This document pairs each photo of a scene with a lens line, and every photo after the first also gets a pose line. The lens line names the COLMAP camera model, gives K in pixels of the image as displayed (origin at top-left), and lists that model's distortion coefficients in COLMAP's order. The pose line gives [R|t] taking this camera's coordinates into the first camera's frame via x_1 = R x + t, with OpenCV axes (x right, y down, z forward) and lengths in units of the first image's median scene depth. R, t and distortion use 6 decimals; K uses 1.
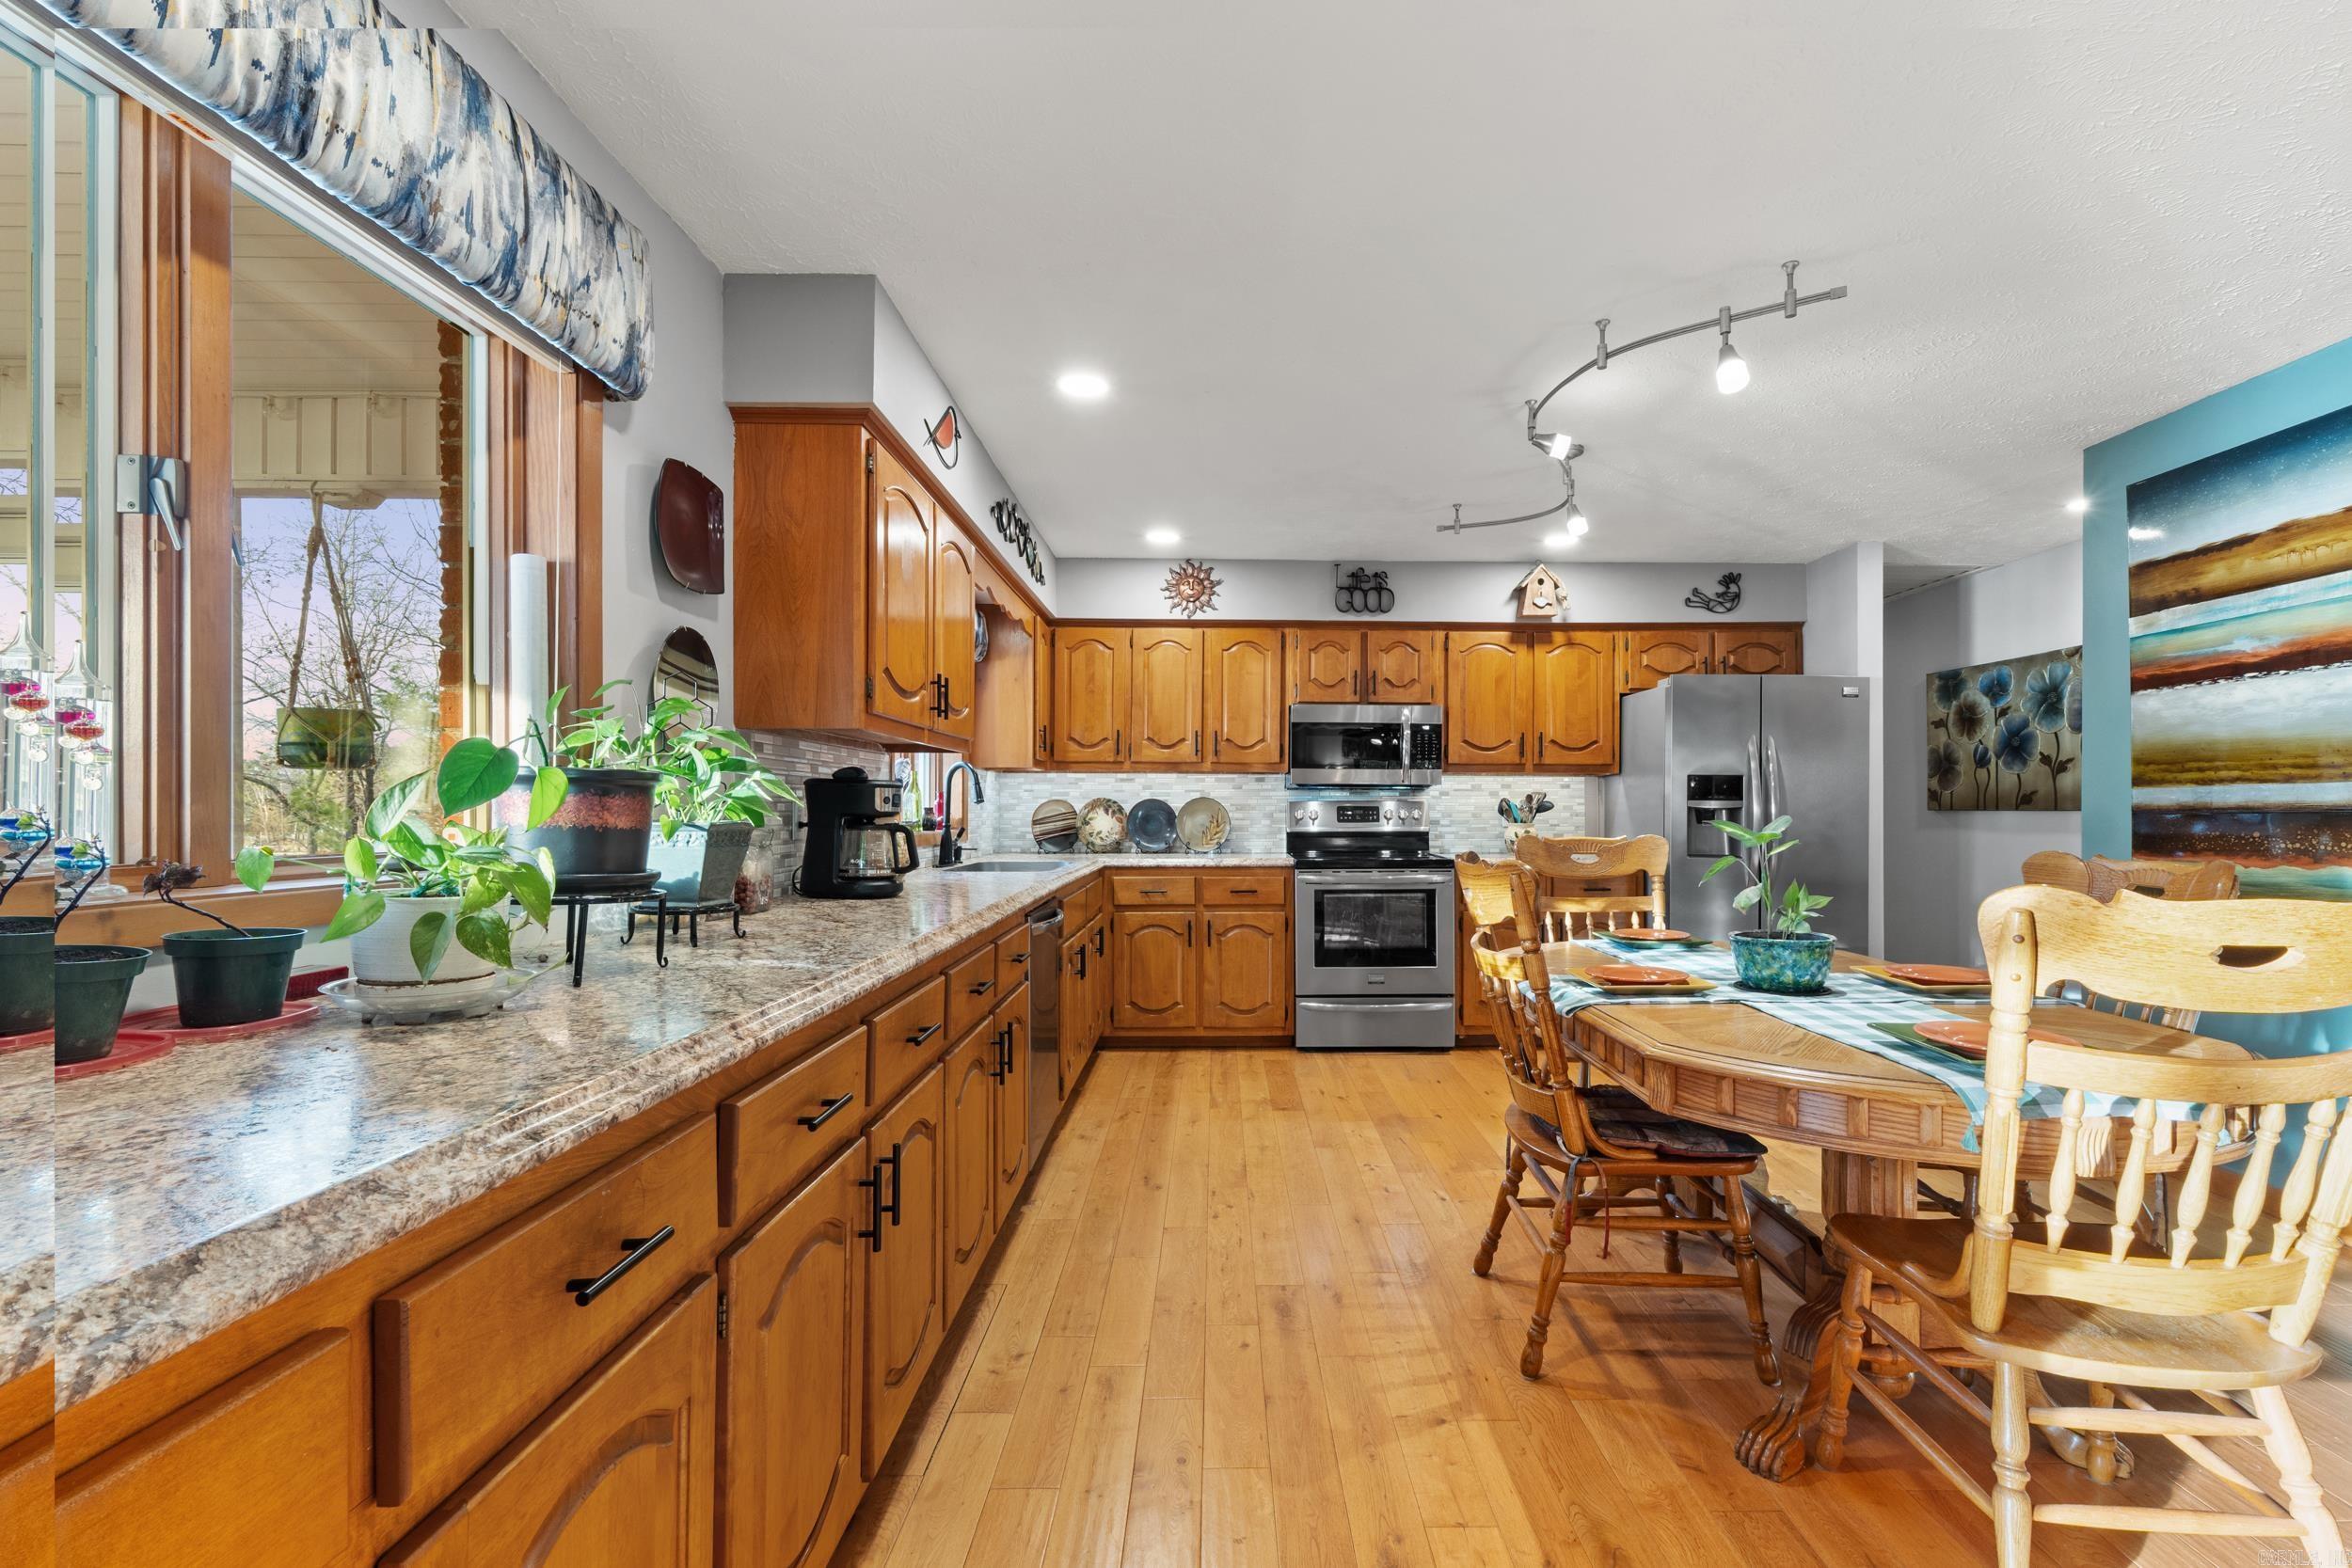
lens RADIAL K [[1020.7, 0, 1241.2], [0, 1020.7, 810.0], [0, 0, 1]] dist [-0.000797, -0.000272]
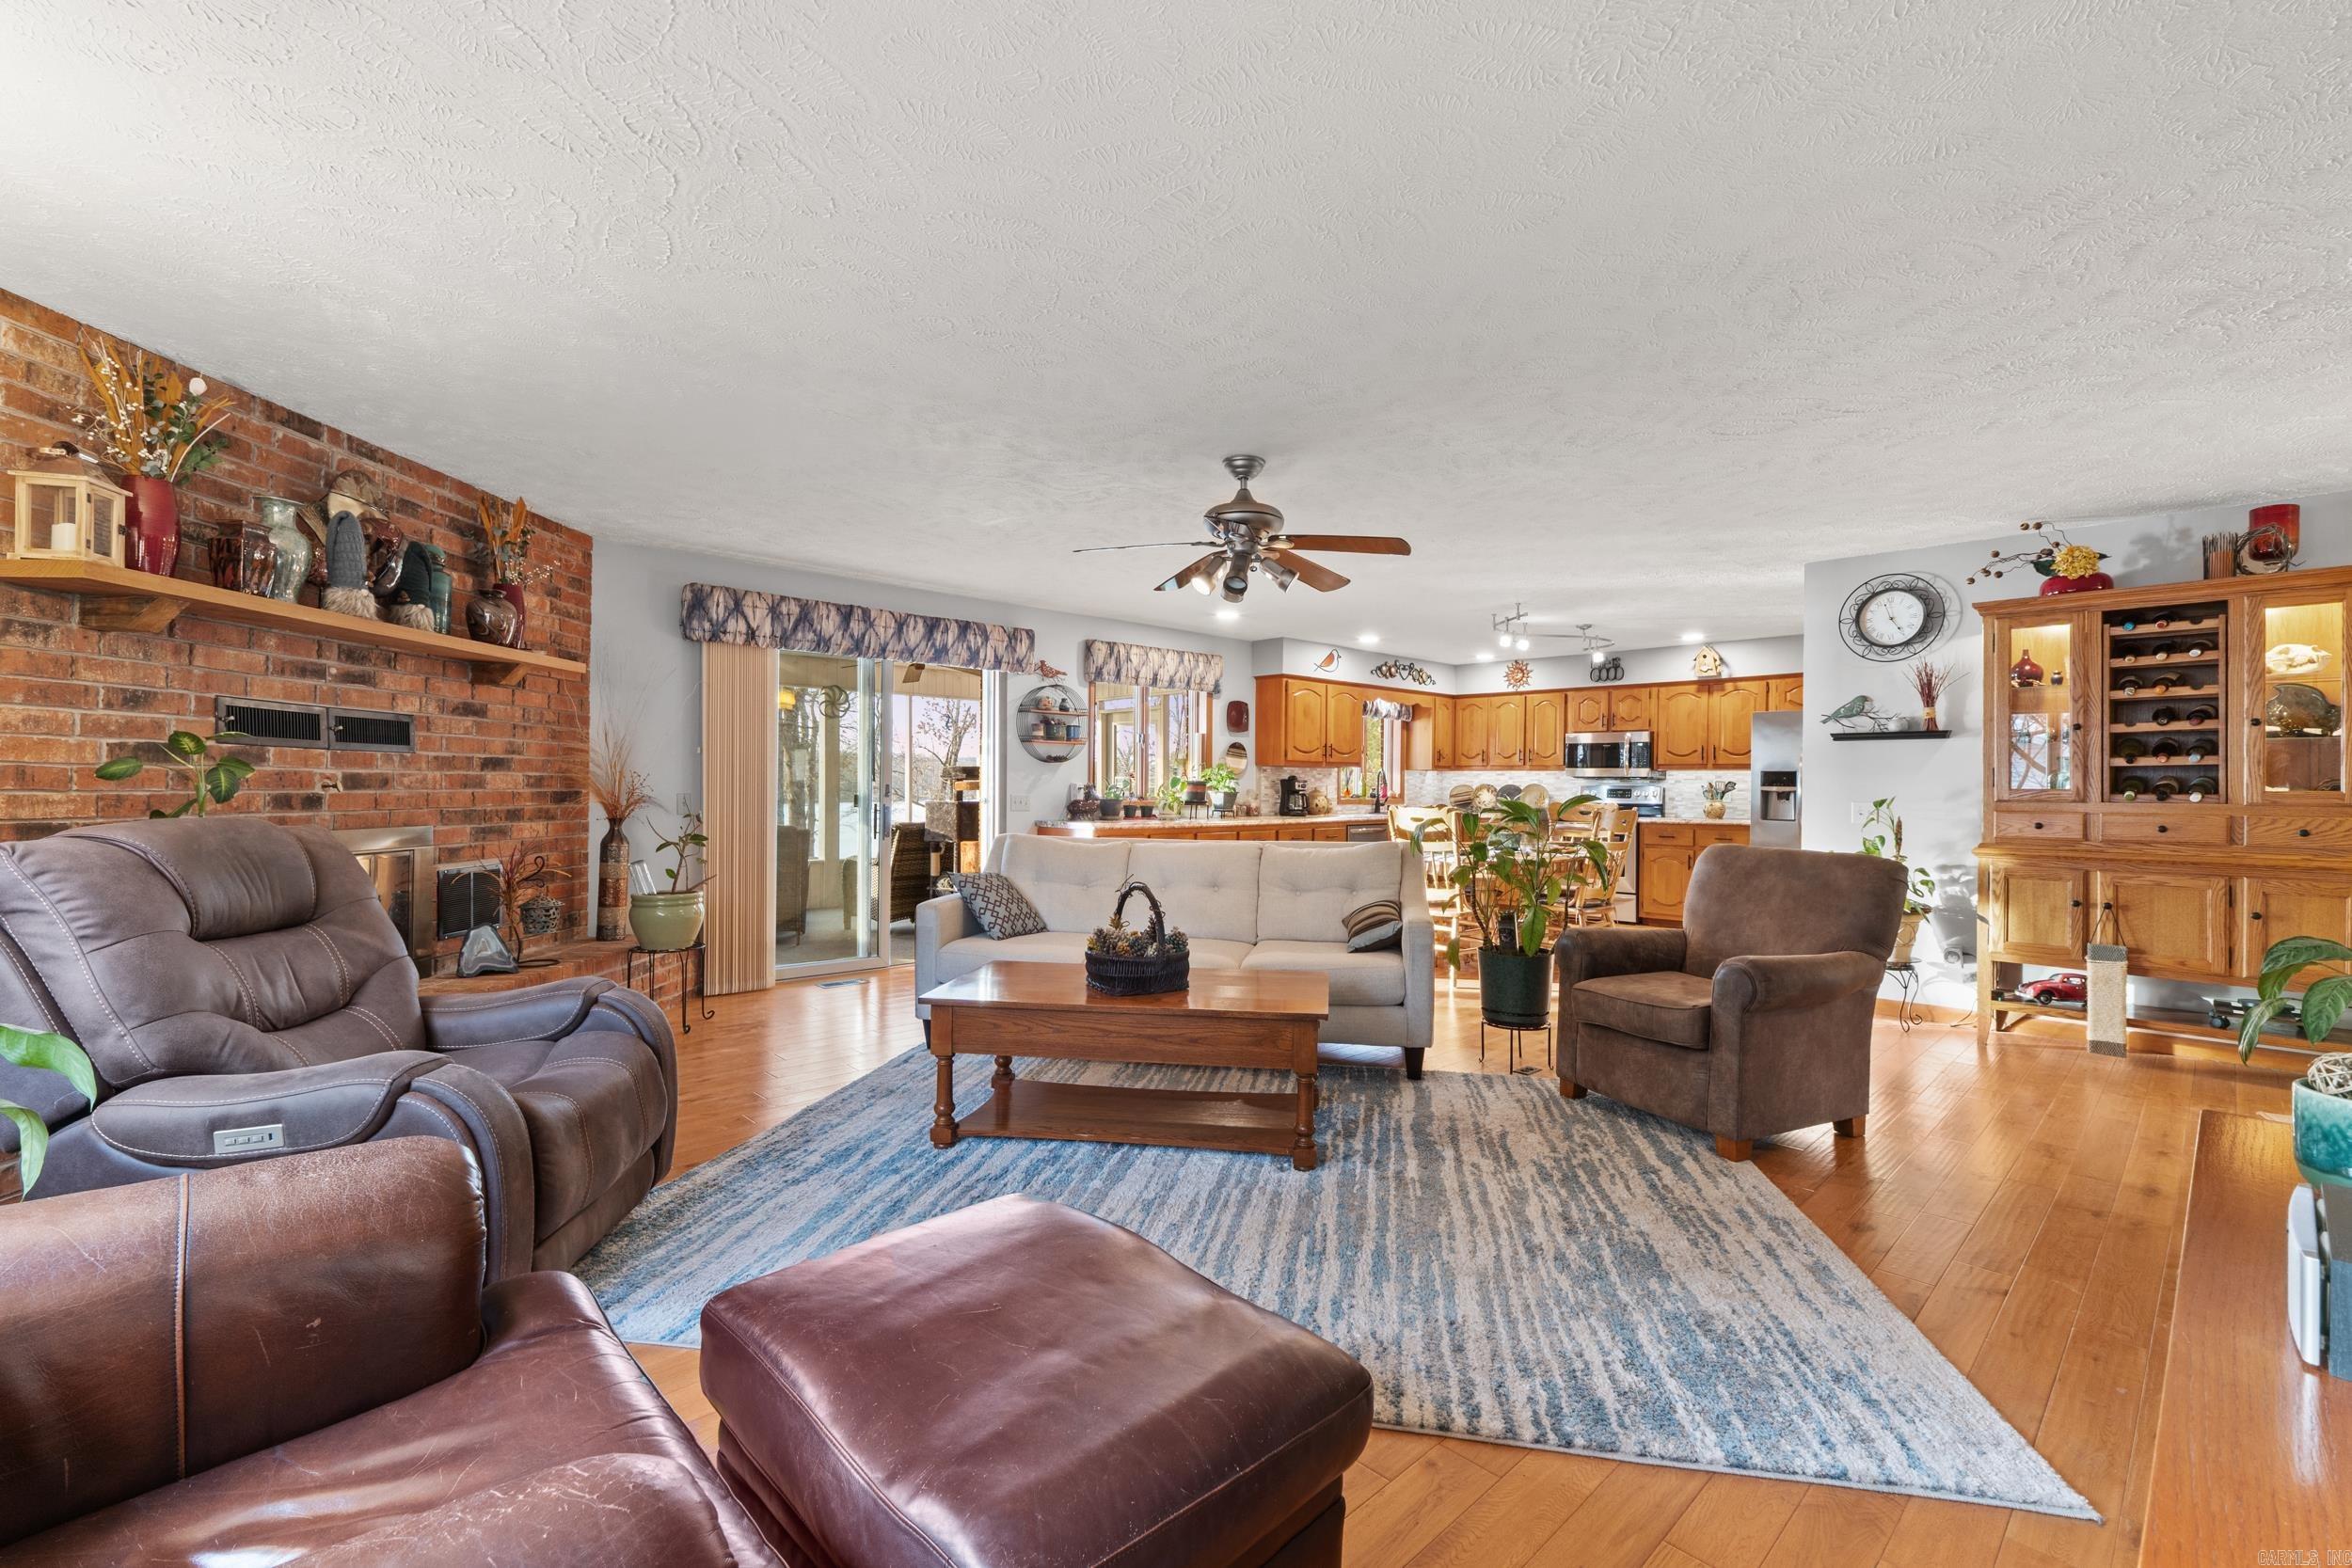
lens RADIAL K [[1013.5, 0, 1167.0], [0, 1013.5, 780.1], [0, 0, 1]] dist [0.004007, 0.000342]
pose [[0.677085, -0.001106, -0.735904, 0.905214], [-0.006075, 0.999956, -0.007092, -0.001432], [0.735880, 0.009273, 0.677049, -0.774258]]
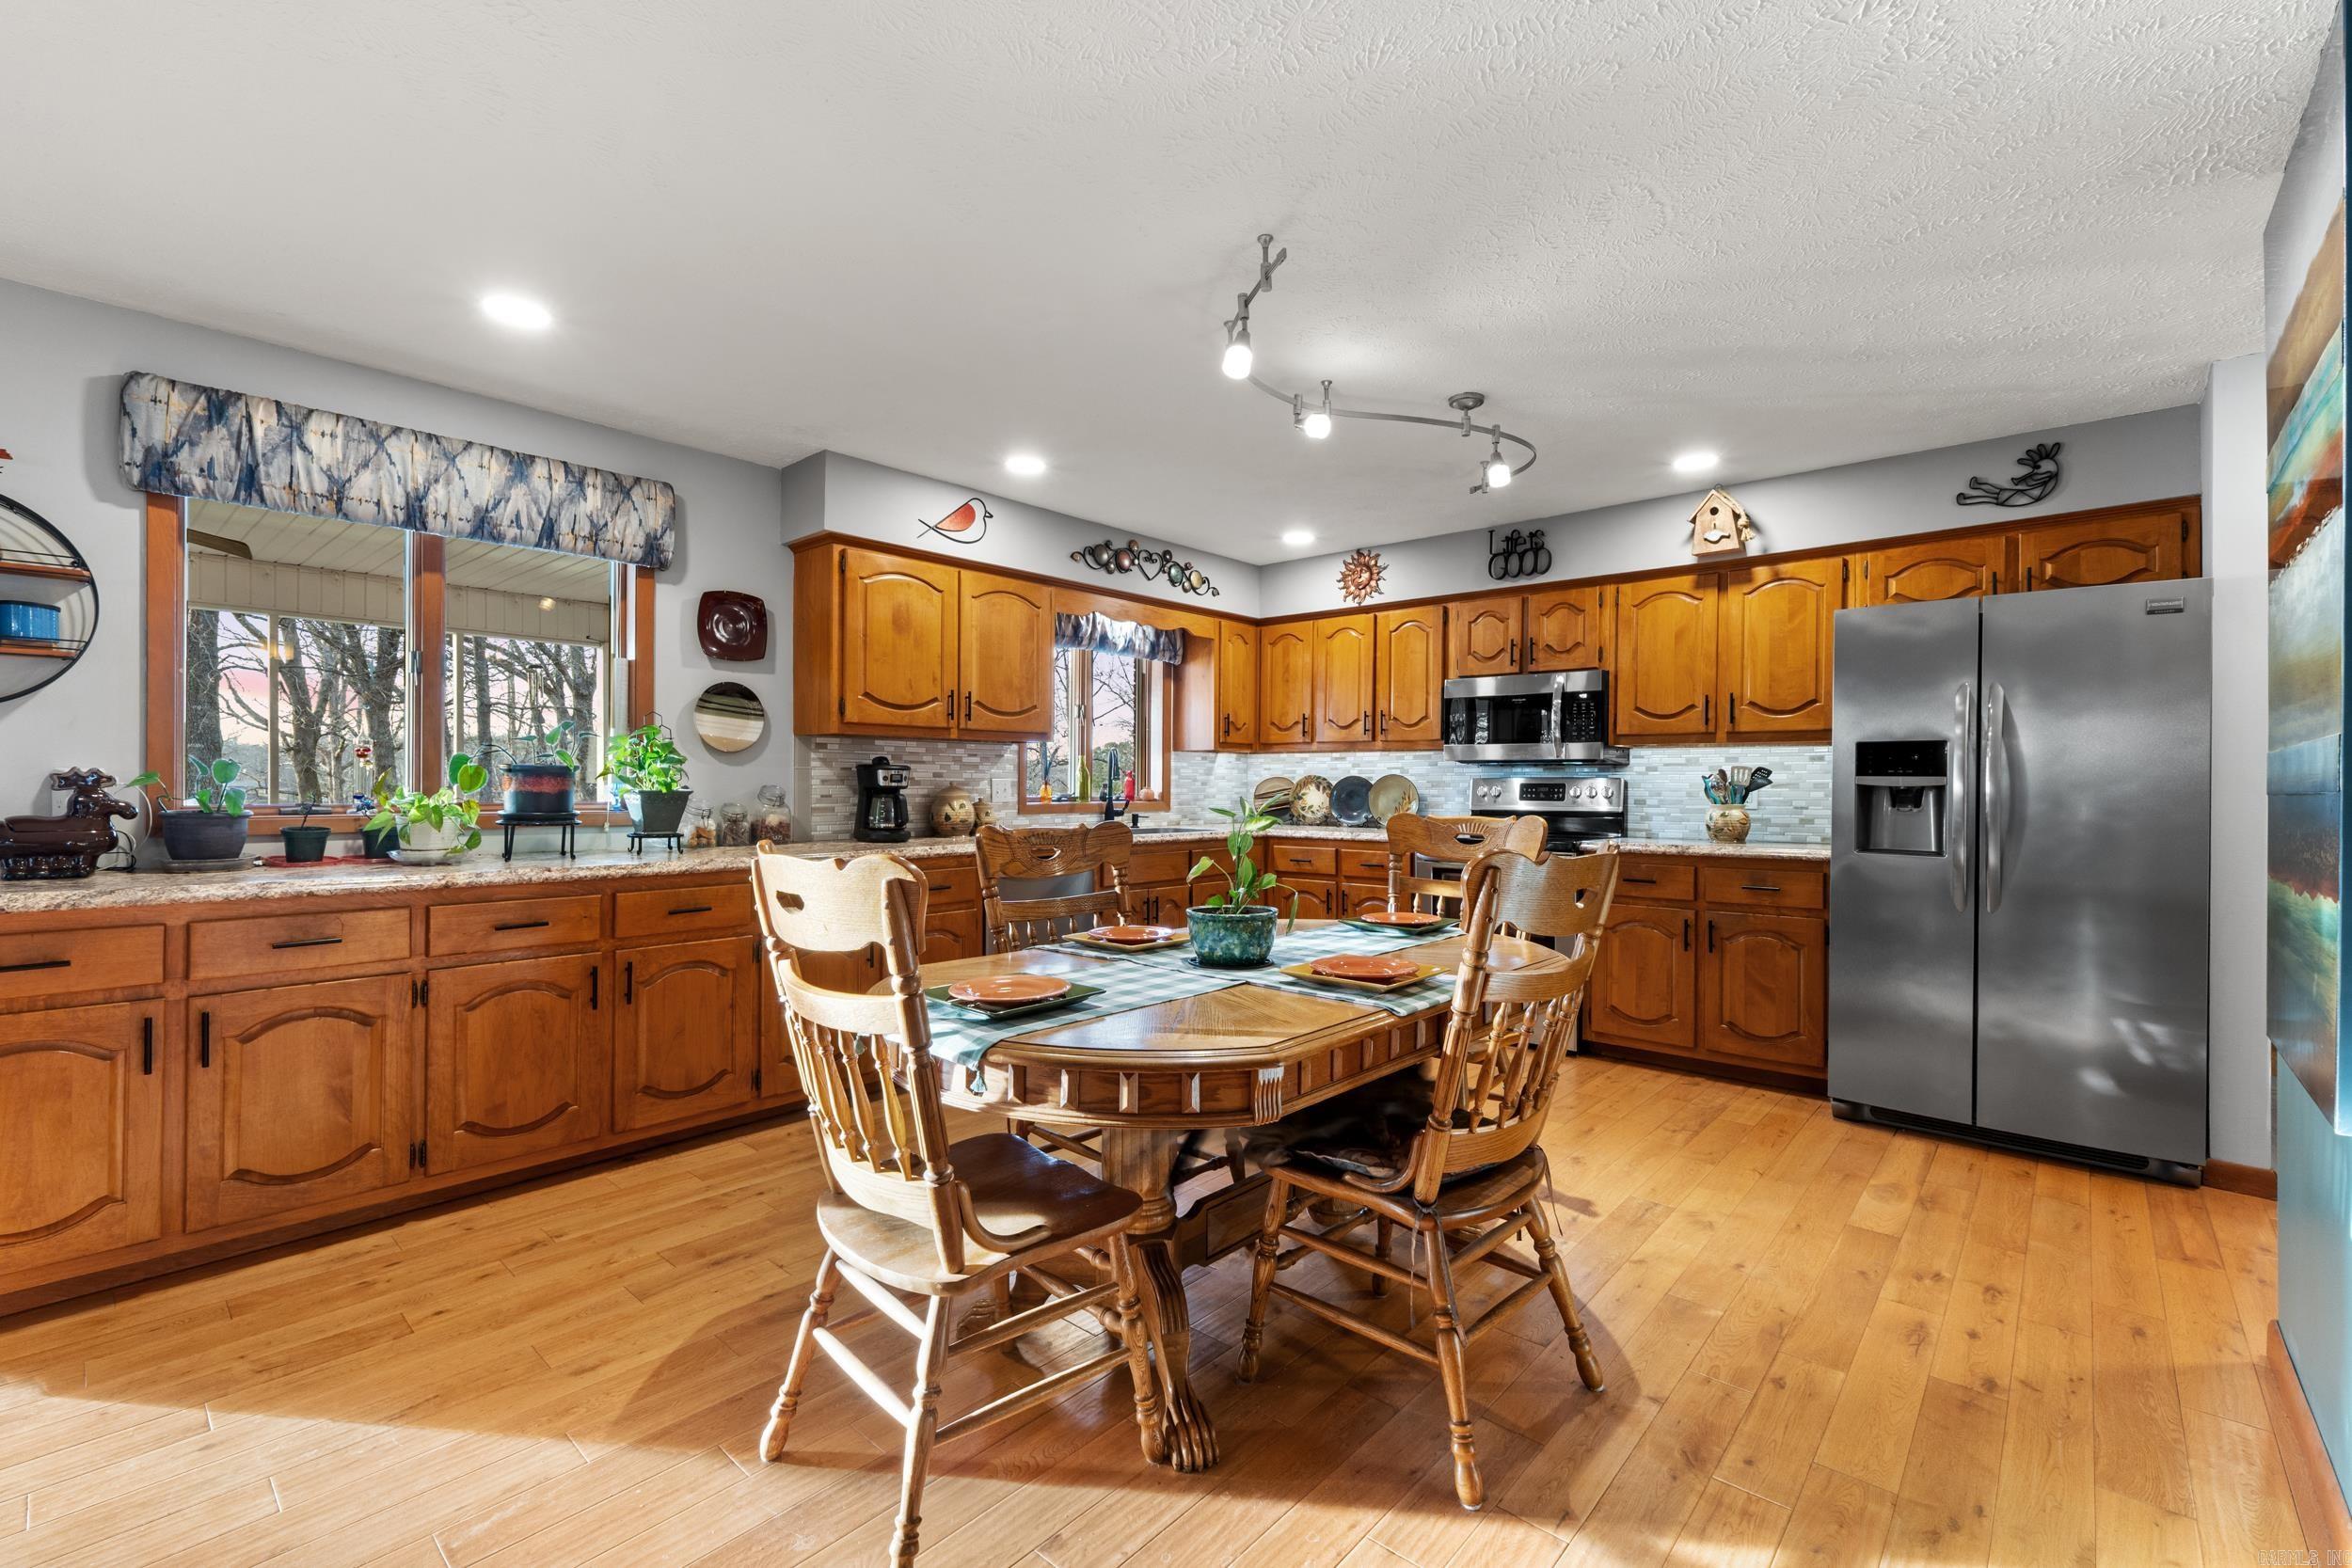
lens RADIAL K [[1013.5, 0, 1167.0], [0, 1013.5, 780.1], [0, 0, 1]] dist [0.004007, 0.000342]
pose [[0.729403, -0.000622, -0.684084, 0.519000], [-0.003219, 0.999985, -0.004341, -0.001363], [0.684077, 0.005369, 0.729390, 0.097953]]
